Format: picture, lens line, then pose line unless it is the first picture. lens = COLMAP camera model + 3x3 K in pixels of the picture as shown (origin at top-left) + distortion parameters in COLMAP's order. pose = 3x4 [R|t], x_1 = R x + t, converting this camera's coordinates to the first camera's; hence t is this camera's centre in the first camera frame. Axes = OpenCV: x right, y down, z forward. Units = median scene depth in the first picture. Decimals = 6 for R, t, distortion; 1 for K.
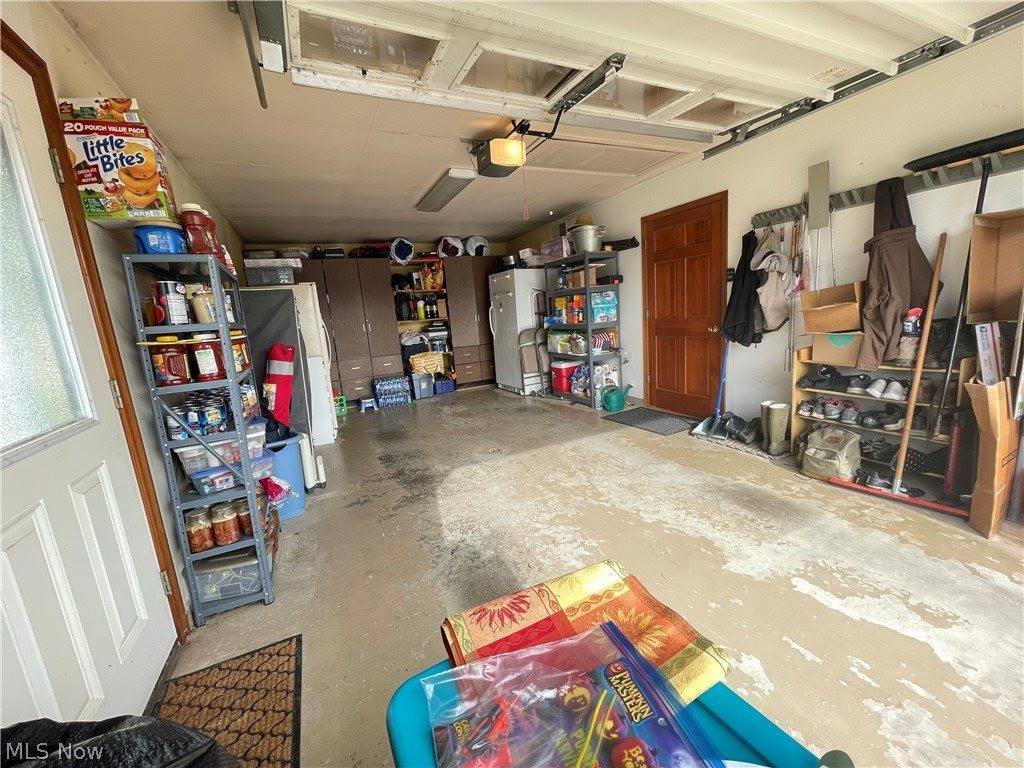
lens RADIAL K [[410.1, 0, 507.9], [0, 410.1, 385.9], [0, 0, 1]] dist [-0.001863, -0.000164]
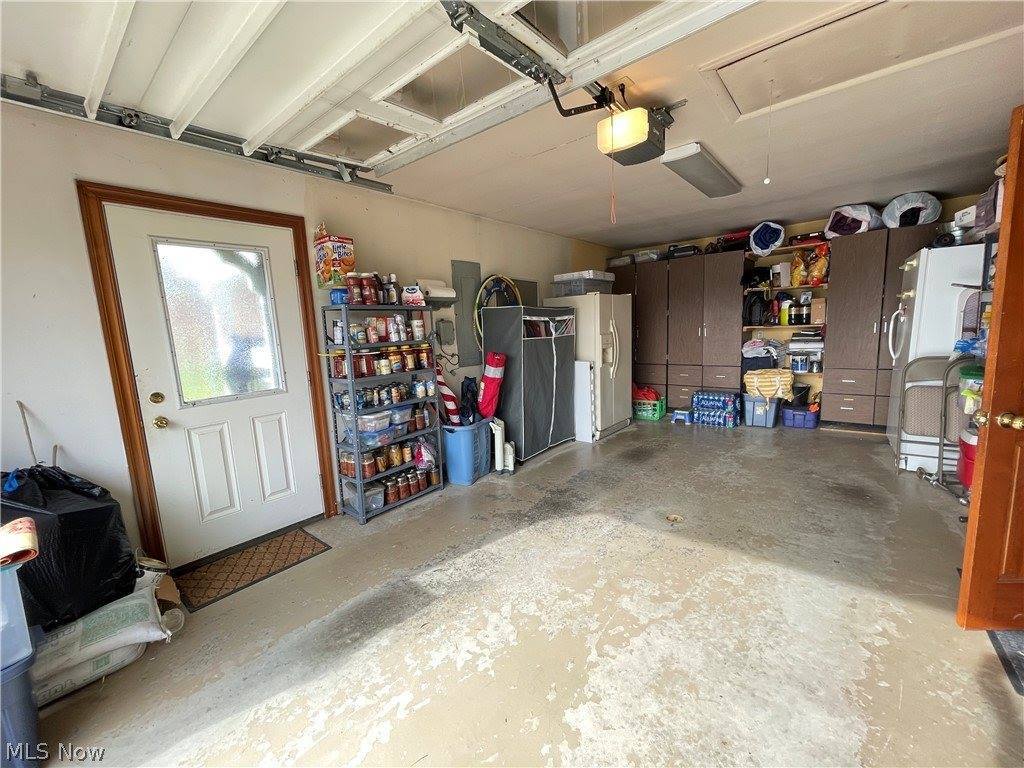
lens RADIAL K [[410.1, 0, 507.9], [0, 410.1, 385.9], [0, 0, 1]] dist [-0.001863, -0.000164]
pose [[0.418259, 0.188669, -0.888517, 0.288573], [-0.147319, 0.979329, 0.138604, -0.087728], [0.896301, 0.072923, 0.437408, 0.235081]]
